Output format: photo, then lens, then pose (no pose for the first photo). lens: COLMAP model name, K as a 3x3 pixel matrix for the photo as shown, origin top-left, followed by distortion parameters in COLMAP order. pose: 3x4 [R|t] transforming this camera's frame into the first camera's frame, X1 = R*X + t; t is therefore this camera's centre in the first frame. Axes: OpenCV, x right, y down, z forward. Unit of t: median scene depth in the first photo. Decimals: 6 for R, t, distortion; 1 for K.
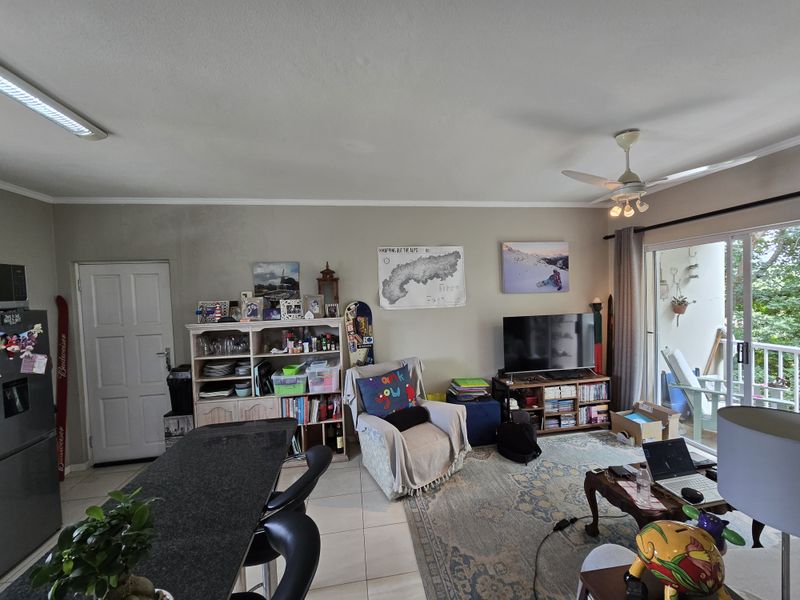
lens RADIAL K [[329.0, 0, 408.8], [0, 329.0, 303.4], [0, 0, 1]] dist [-0.002526, 0.002047]
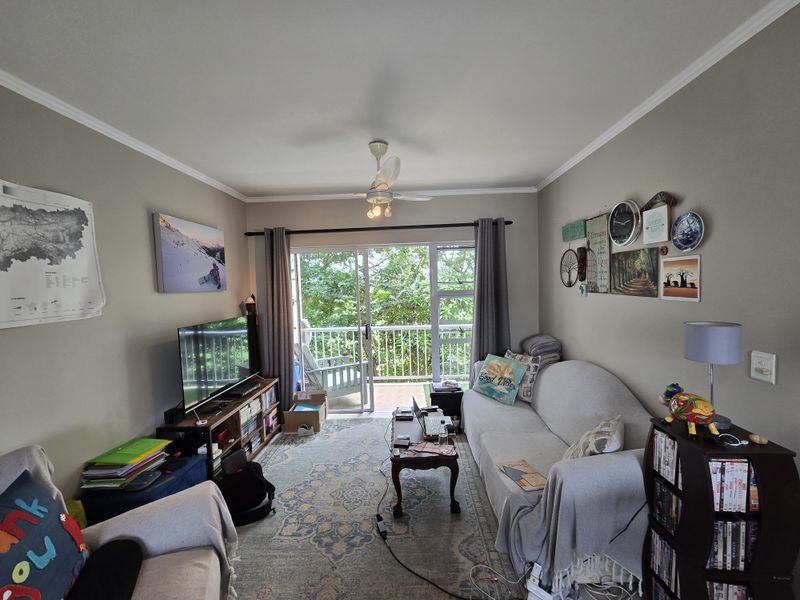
lens RADIAL K [[329.0, 0, 401.5], [0, 329.0, 300.9], [0, 0, 1]] dist [-0.002526, 0.002047]
pose [[0.203744, -0.024775, 0.978711, -0.257333], [0.059375, 0.998152, 0.012906, 0.005569], [-0.977222, 0.055482, 0.204839, 0.425413]]
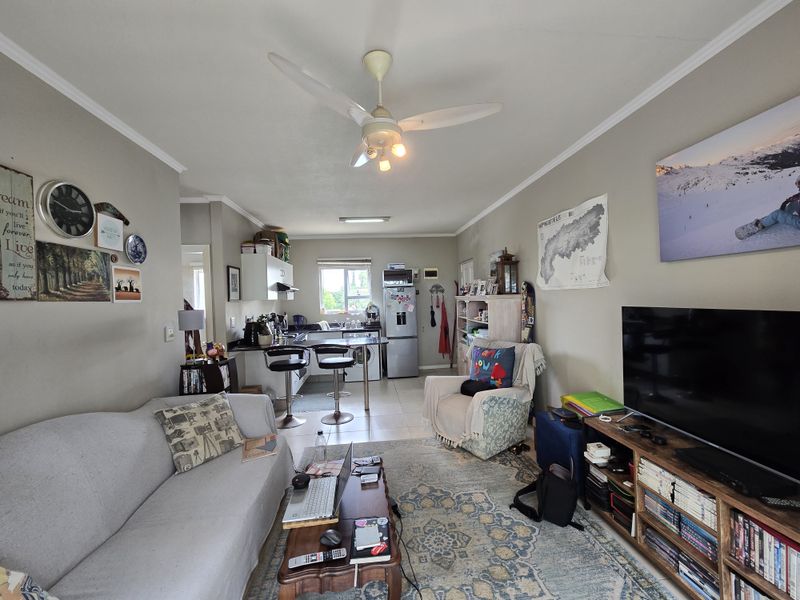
lens RADIAL K [[329.0, 0, 402.8], [0, 329.0, 300.8], [0, 0, 1]] dist [-0.002526, 0.002047]
pose [[-0.059169, 0.045955, -0.997190, 0.858355], [0.002164, 0.998943, 0.045908, 0.006075], [0.998246, 0.000559, -0.059206, 0.651656]]
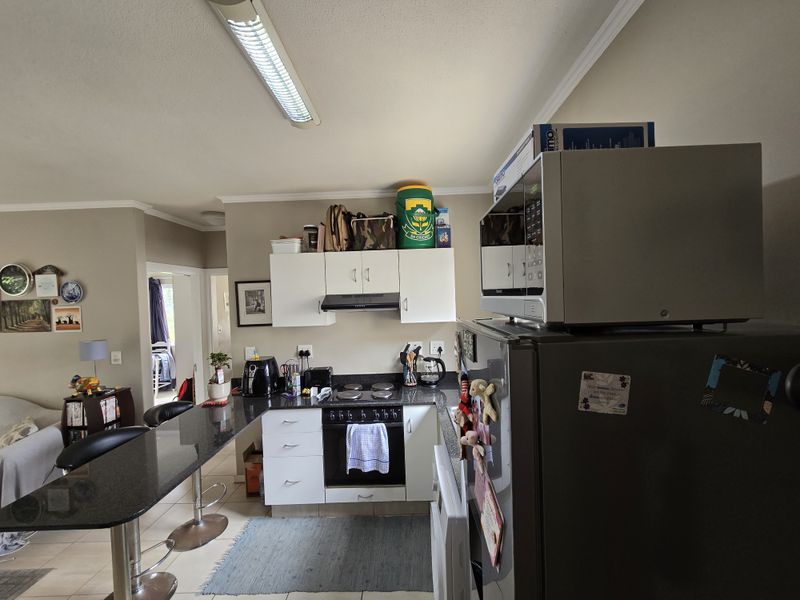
lens RADIAL K [[329.0, 0, 401.4], [0, 329.0, 304.0], [0, 0, 1]] dist [-0.002526, 0.002047]
pose [[-0.980195, 0.063770, 0.187484, -0.666102], [0.073211, 0.996351, 0.043864, -0.009165], [-0.184003, 0.056722, -0.981288, 0.768180]]
